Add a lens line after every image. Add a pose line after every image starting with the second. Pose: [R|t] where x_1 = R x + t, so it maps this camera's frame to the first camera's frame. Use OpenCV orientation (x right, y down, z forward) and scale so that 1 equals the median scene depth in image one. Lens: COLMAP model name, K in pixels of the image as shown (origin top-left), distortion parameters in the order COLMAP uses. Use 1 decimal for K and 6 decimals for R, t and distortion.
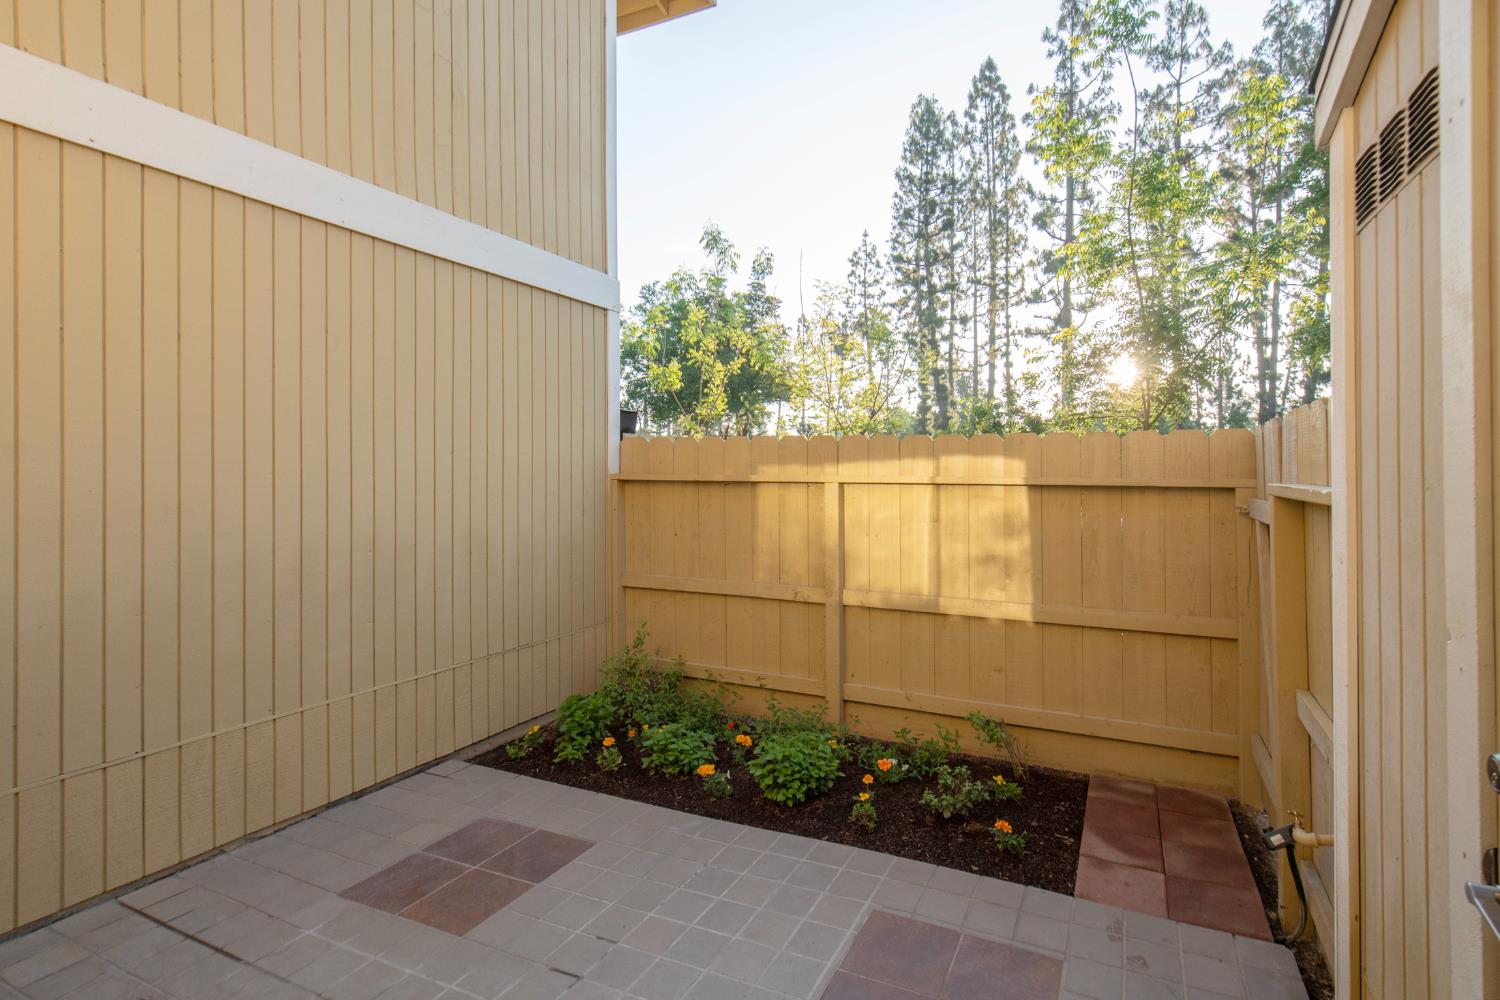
lens RADIAL K [[779.2, 0, 753.0], [0, 779.2, 478.7], [0, 0, 1]] dist [0.001131, -0.000109]
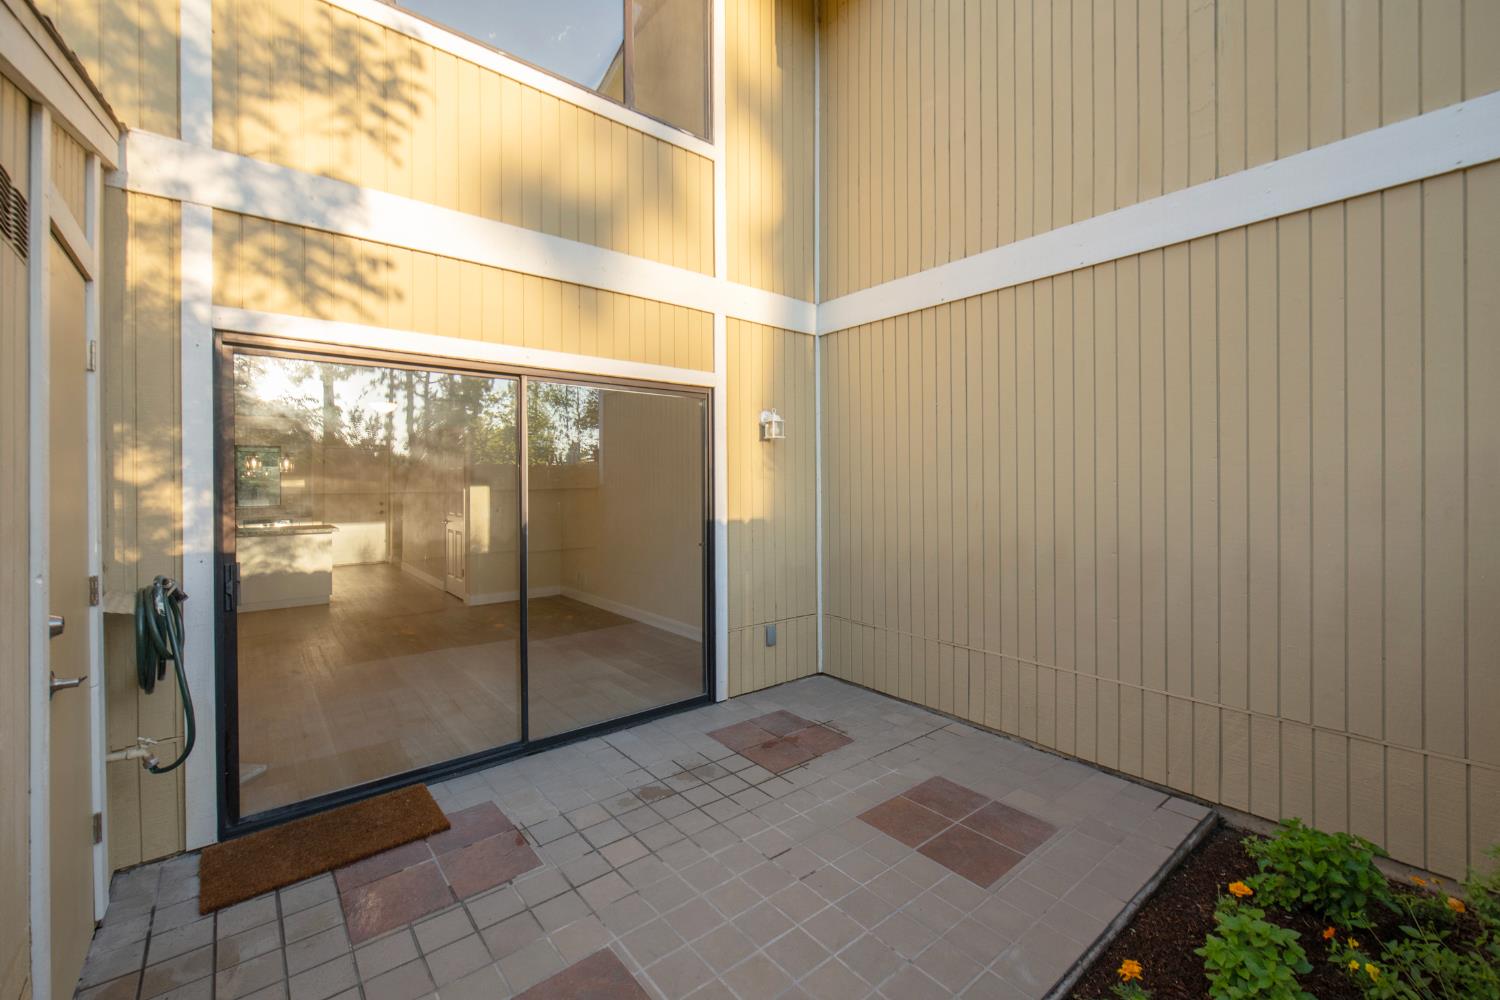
lens RADIAL K [[590.2, 0, 755.8], [0, 590.2, 485.5], [0, 0, 1]] dist [0.000448, 0.000034]
pose [[-0.421110, 0.006124, -0.906989, 0.503839], [0.010502, 0.999943, 0.001876, -0.006710], [0.906949, -0.008735, -0.421150, 0.986429]]
